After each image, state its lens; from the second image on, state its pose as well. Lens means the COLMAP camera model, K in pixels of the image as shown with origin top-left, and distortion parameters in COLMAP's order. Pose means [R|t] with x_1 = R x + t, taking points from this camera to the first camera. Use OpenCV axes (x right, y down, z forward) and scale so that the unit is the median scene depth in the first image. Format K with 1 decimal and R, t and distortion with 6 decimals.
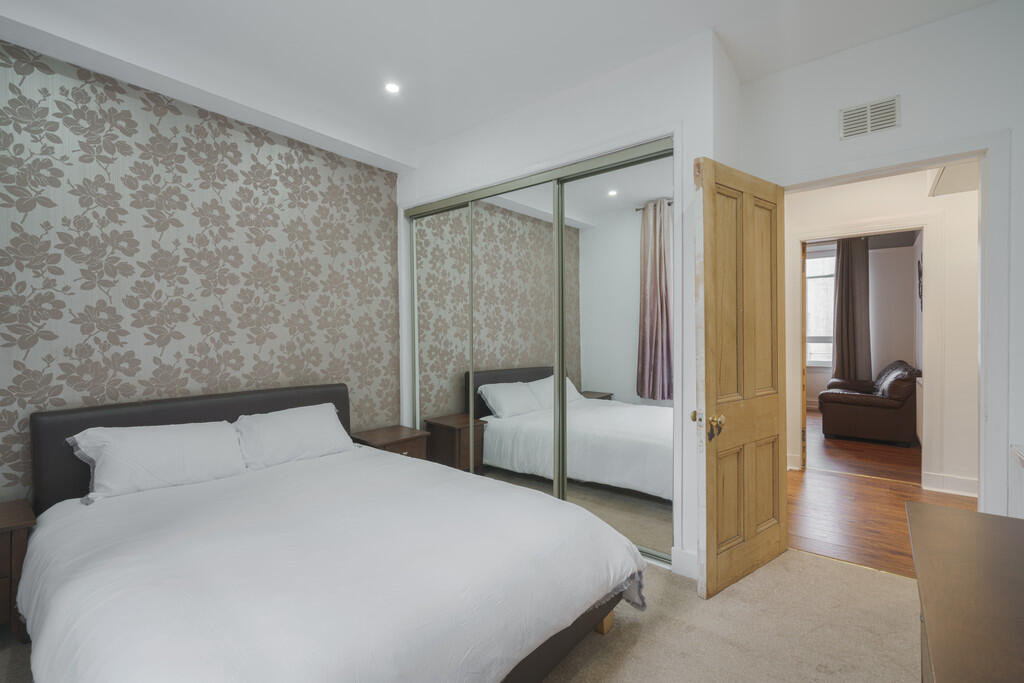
lens RADIAL K [[457.5, 0, 513.9], [0, 457.5, 341.0], [0, 0, 1]] dist [-0.005324, 0.001771]
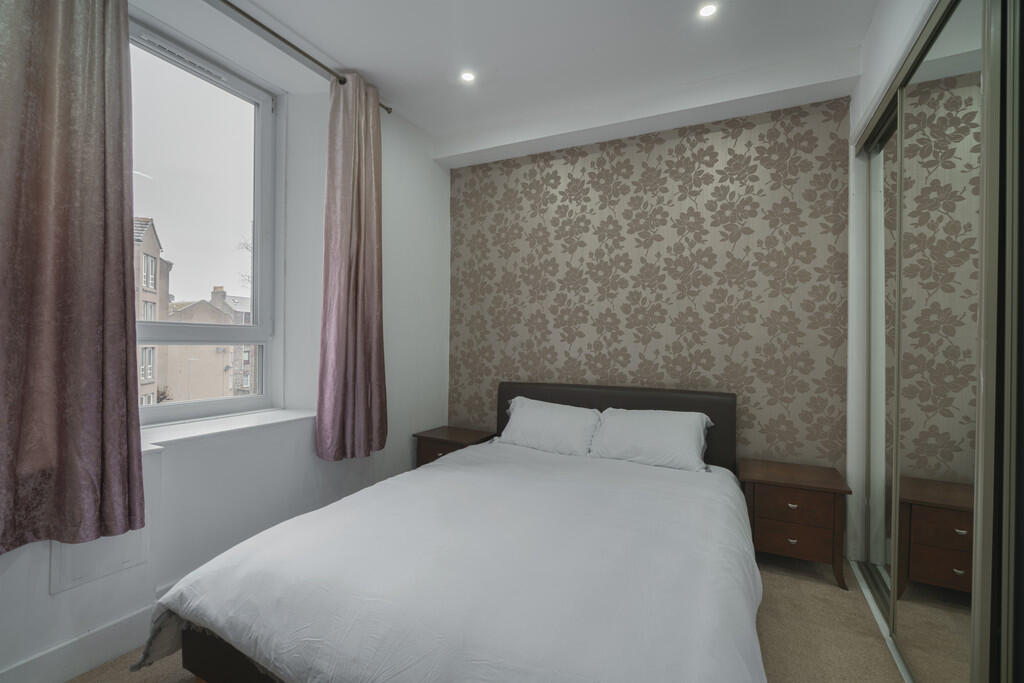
lens RADIAL K [[457.5, 0, 514.1], [0, 457.5, 336.2], [0, 0, 1]] dist [-0.005324, 0.001771]
pose [[0.206051, 0.005750, -0.978524, 0.342438], [-0.019937, 0.999800, 0.001676, -0.004553], [0.978338, 0.019163, 0.206124, 0.435942]]
